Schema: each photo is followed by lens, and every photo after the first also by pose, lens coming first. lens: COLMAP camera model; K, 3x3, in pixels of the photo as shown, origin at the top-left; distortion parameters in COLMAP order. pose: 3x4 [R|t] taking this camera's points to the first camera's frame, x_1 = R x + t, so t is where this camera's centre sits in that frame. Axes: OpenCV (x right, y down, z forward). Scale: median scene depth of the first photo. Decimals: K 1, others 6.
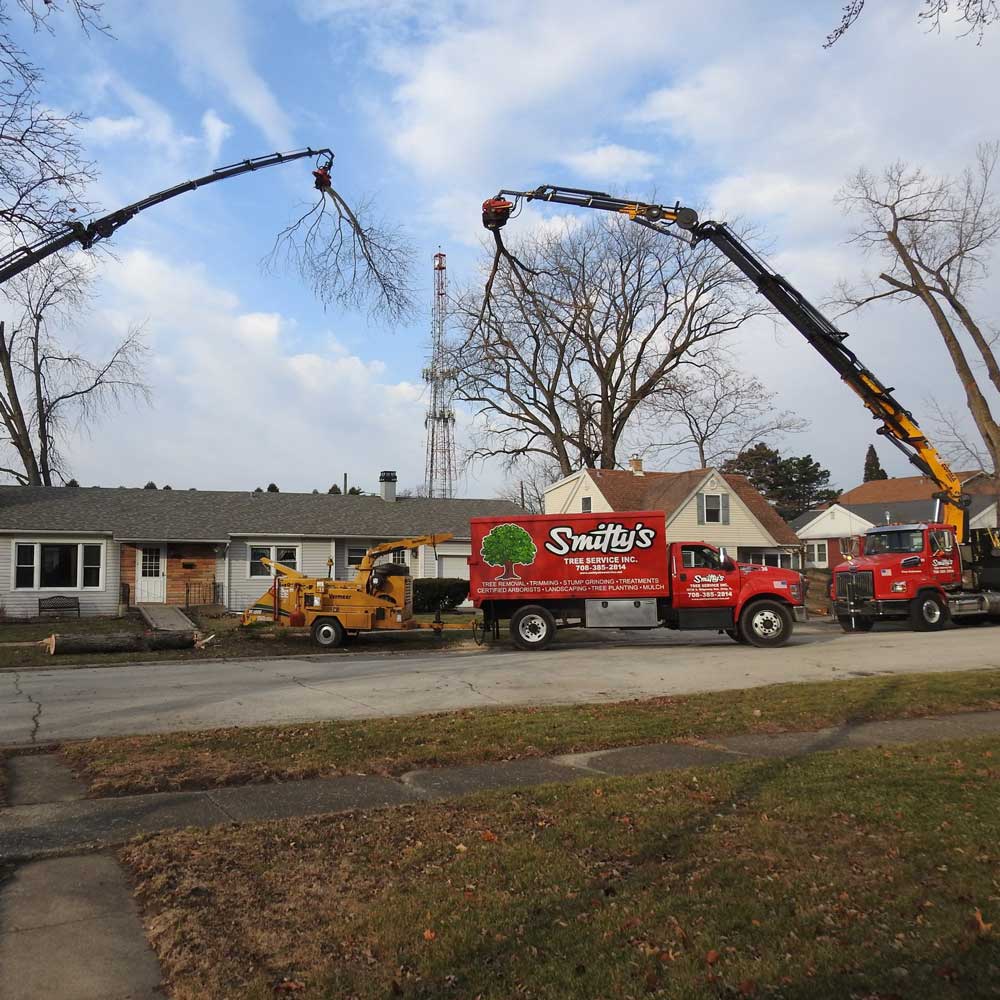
lens RADIAL K [[776.6, 0, 500.0], [0, 776.6, 500.0], [0, 0, 1]] dist [0.006409, 0.000170]
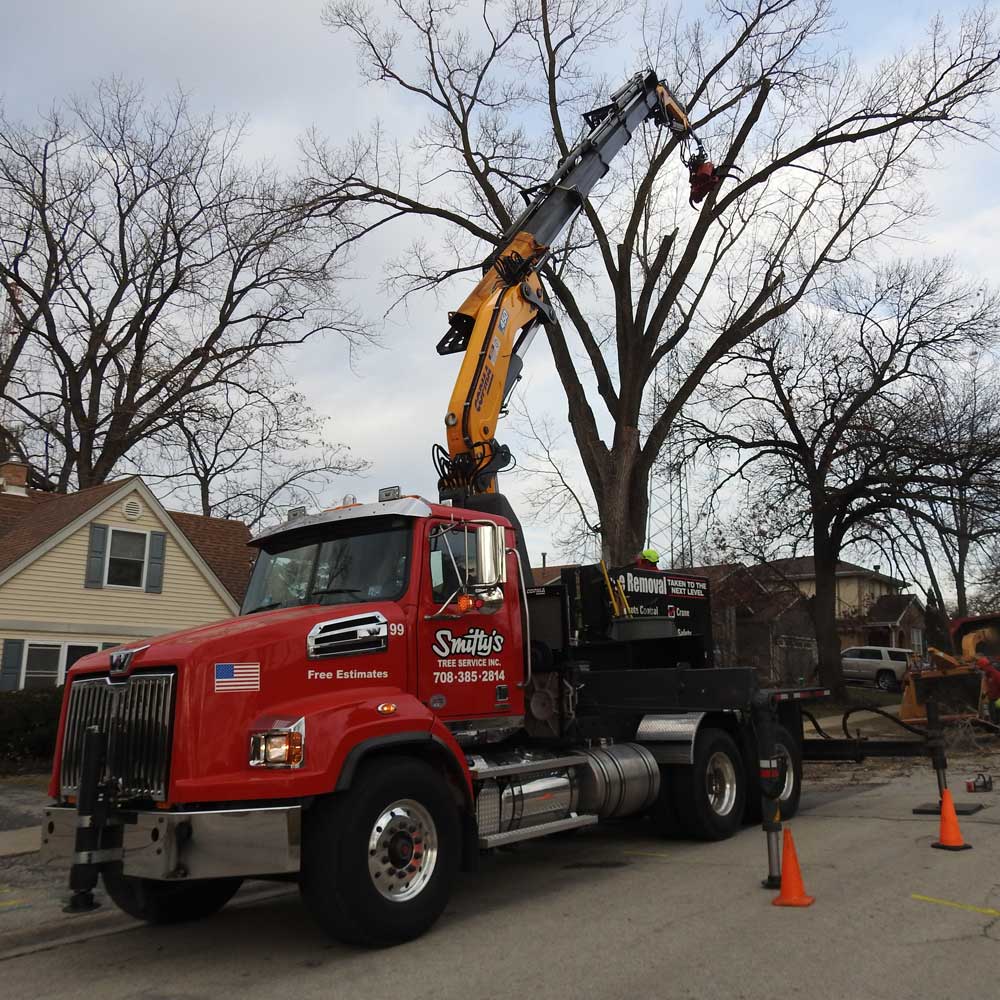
lens RADIAL K [[776.6, 0, 500.0], [0, 776.6, 500.0], [0, 0, 1]] dist [0.006409, 0.000170]
pose [[0.899006, 0.103913, 0.425430, 0.288164], [-0.039451, 0.986708, -0.157640, 0.046146], [-0.436156, 0.124936, 0.891156, 0.469319]]
